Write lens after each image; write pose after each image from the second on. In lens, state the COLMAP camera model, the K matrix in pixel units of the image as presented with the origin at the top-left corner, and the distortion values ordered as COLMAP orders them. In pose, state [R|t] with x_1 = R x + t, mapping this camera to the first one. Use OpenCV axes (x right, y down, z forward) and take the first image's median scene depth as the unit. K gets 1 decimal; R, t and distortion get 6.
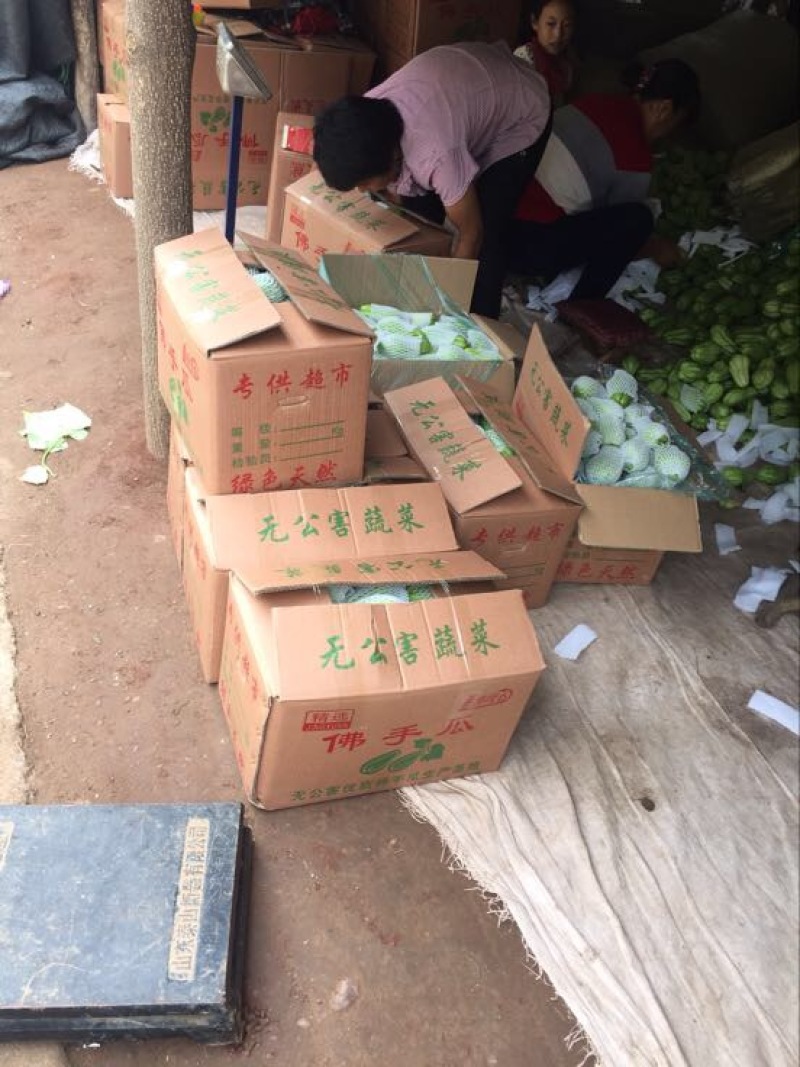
lens RADIAL K [[861.3, 0, 400.0], [0, 861.3, 533.5], [0, 0, 1]] dist [0.049960, -0.098541]
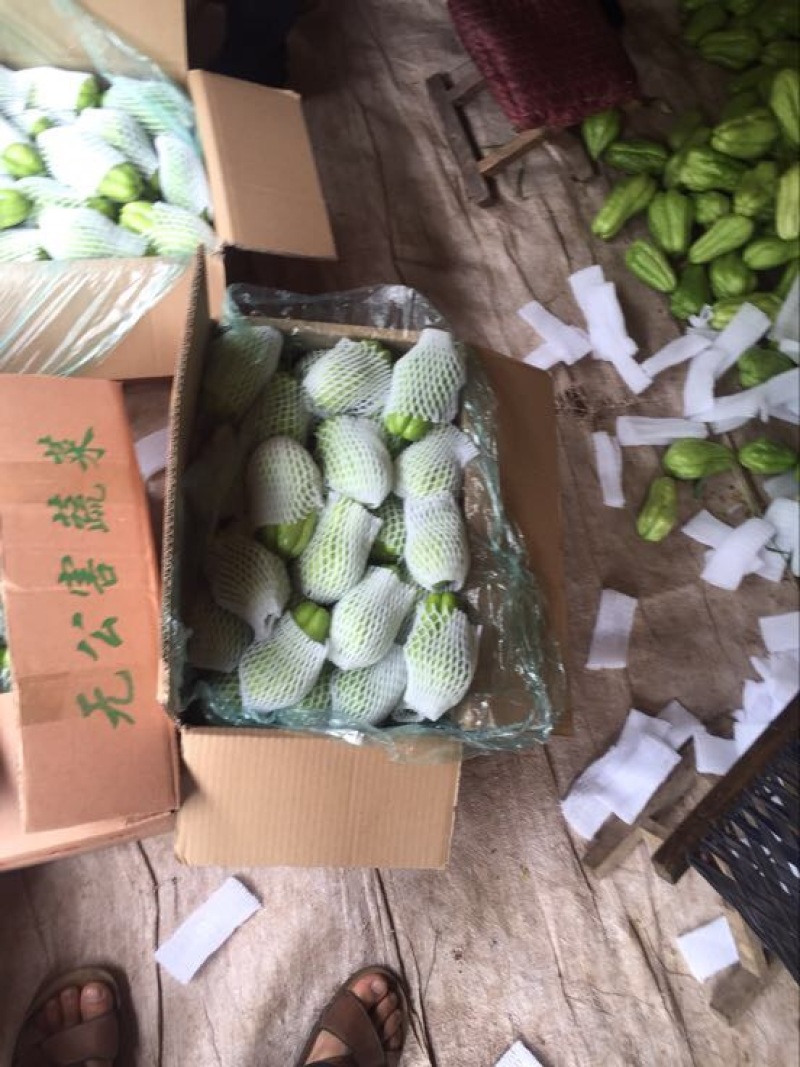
lens RADIAL K [[861.3, 0, 400.0], [0, 861.3, 533.5], [0, 0, 1]] dist [0.049960, -0.098541]
pose [[0.990956, 0.125520, -0.047449, 0.234126], [-0.083537, 0.853775, 0.513897, -0.280679], [0.105015, -0.505286, 0.856539, 0.490954]]
